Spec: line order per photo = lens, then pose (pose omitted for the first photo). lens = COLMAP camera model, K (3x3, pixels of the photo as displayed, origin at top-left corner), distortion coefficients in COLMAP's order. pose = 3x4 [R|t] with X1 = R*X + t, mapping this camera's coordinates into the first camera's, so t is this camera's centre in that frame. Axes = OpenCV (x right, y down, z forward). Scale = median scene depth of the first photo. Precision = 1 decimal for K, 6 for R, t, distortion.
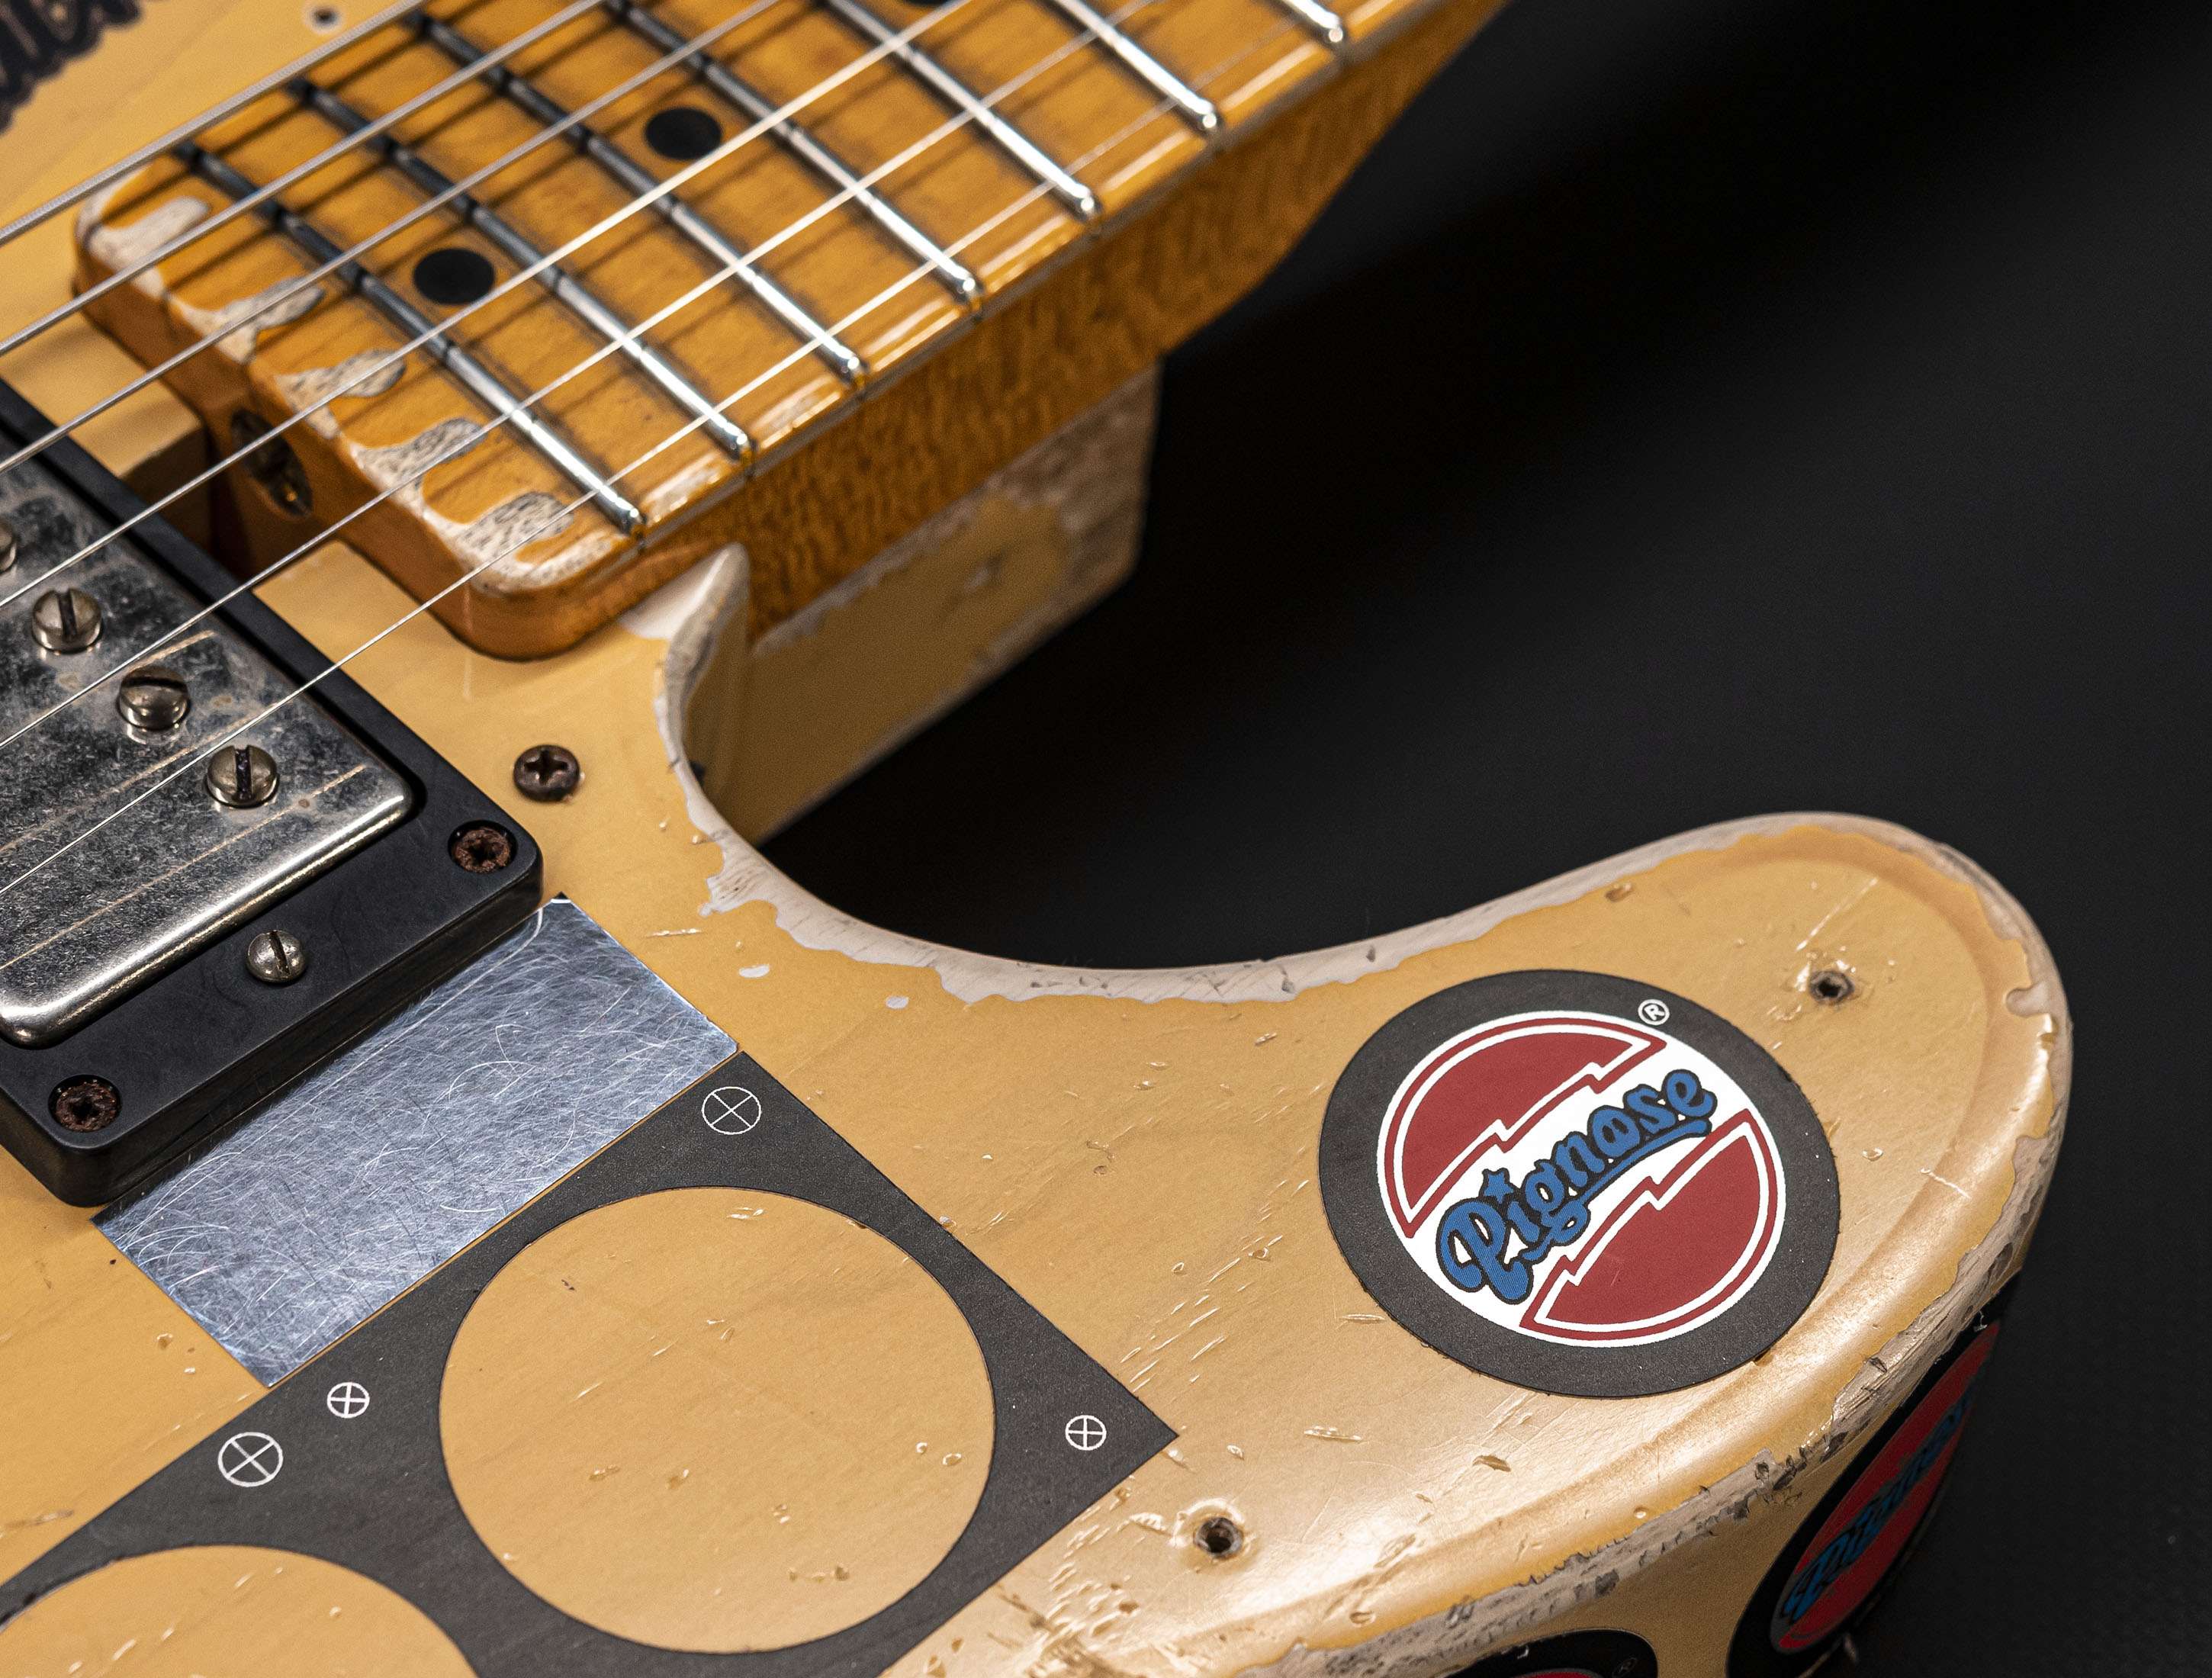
lens RADIAL K [[6059.5, 0, 1106.0], [0, 6059.5, 839.0], [0, 0, 1]] dist [0.014660, -0.169758]
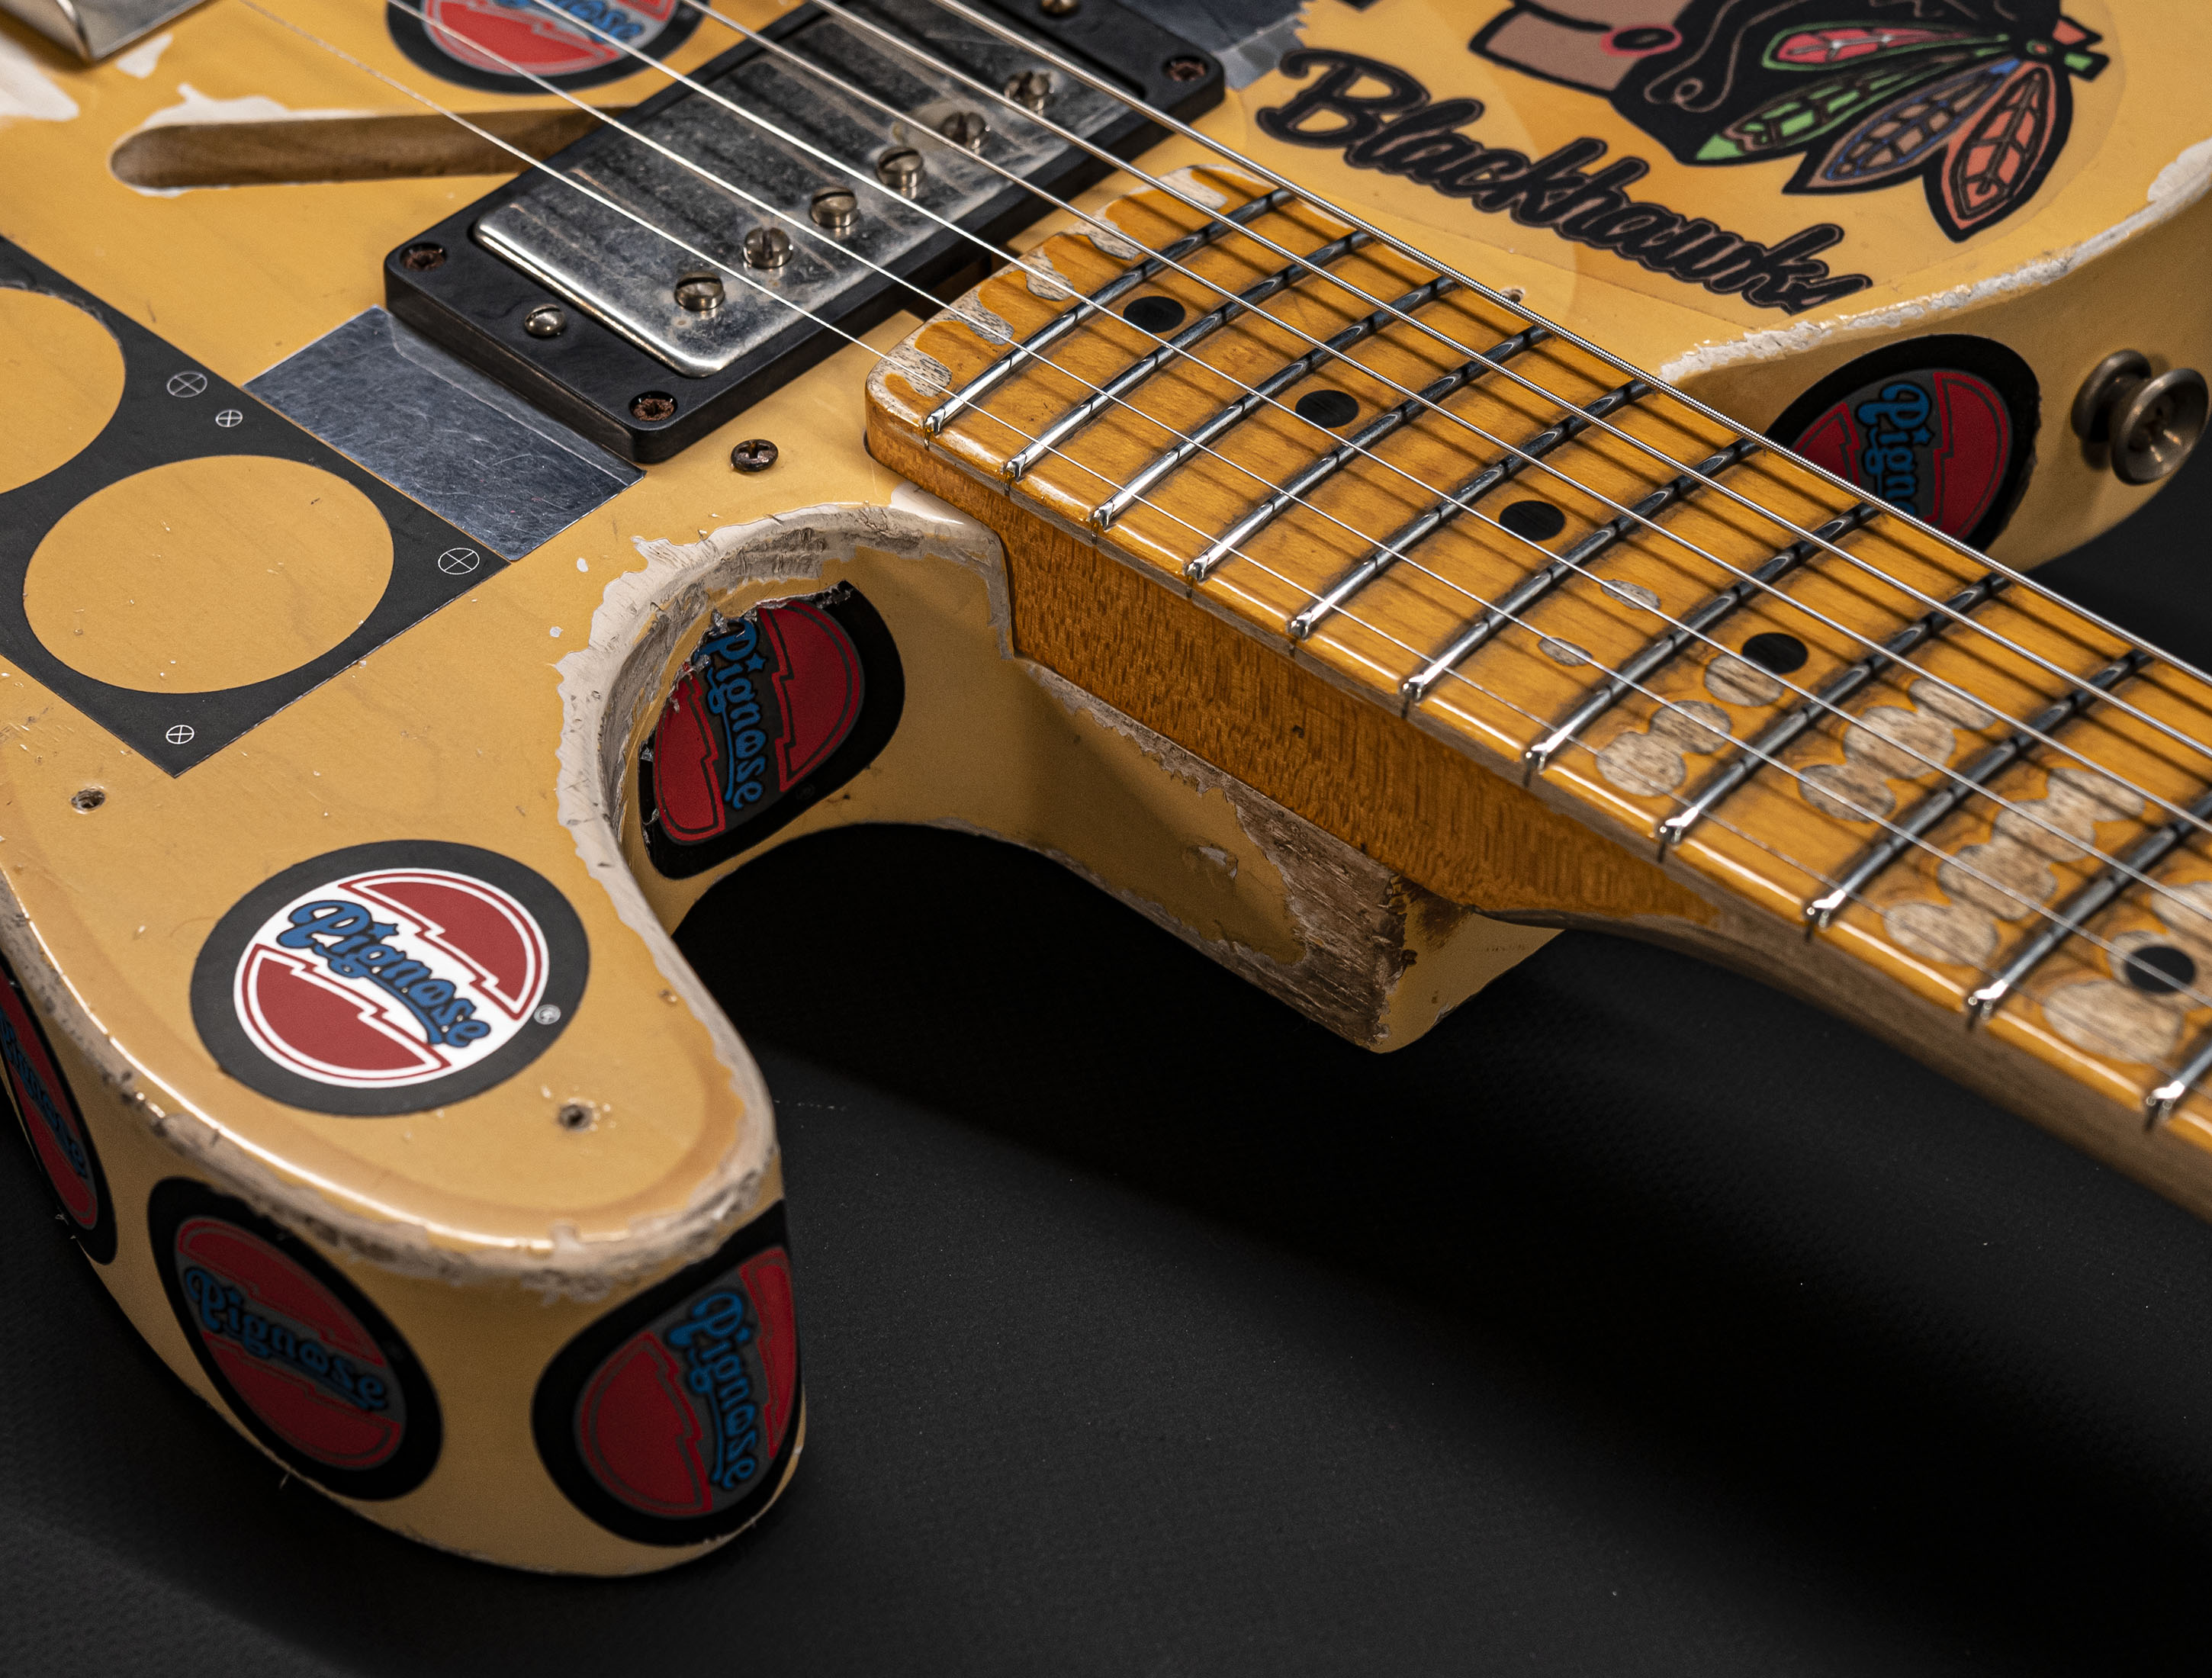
lens RADIAL K [[5674.6, 0, 842.6], [0, 5674.6, 839.2], [0, 0, 1]] dist [0.014238, -0.104156]
pose [[-0.025975, 0.608028, -0.793491, 0.992635], [-0.736204, 0.525334, 0.426647, -0.534186], [0.676261, 0.595253, 0.433987, 0.496186]]
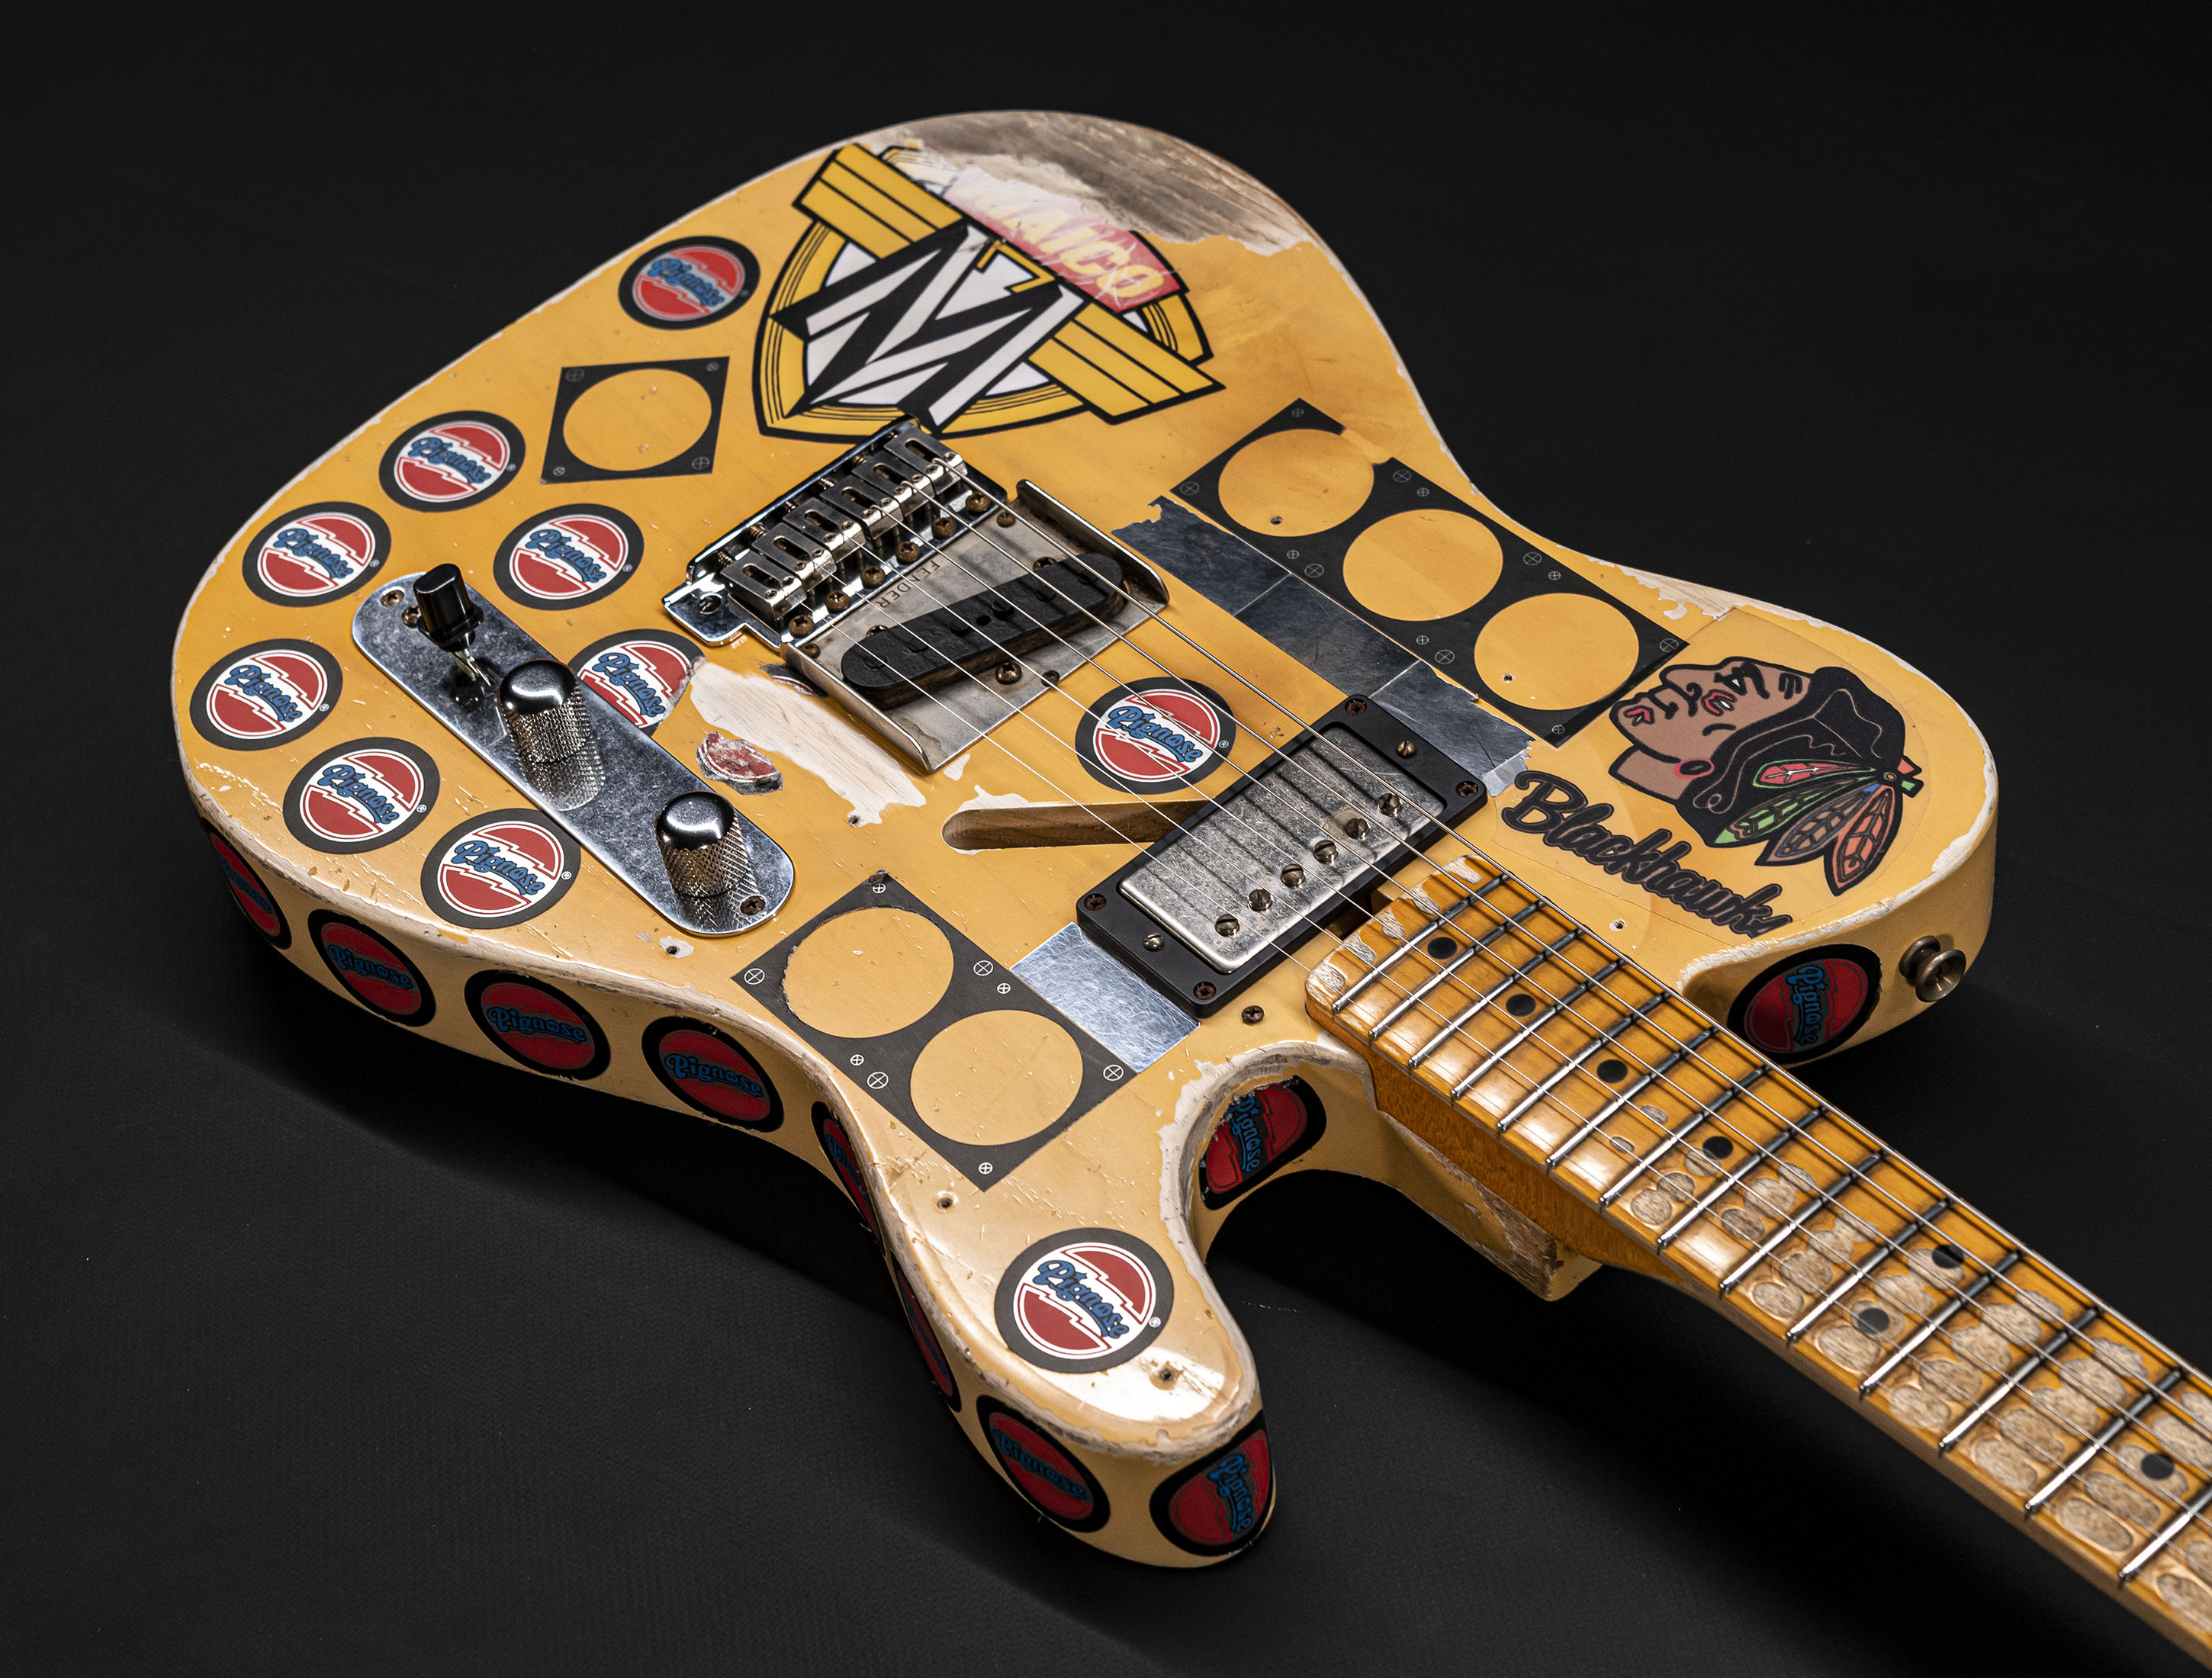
lens RADIAL K [[4533.2, 0, 1108.4], [0, 4533.2, 812.3], [0, 0, 1]] dist [-0.005676, 0.079196]
pose [[-0.076437, 0.674867, -0.733970, 1.453195], [-0.694161, 0.492408, 0.525048, -1.159096], [0.715750, 0.549626, 0.430828, -0.051545]]
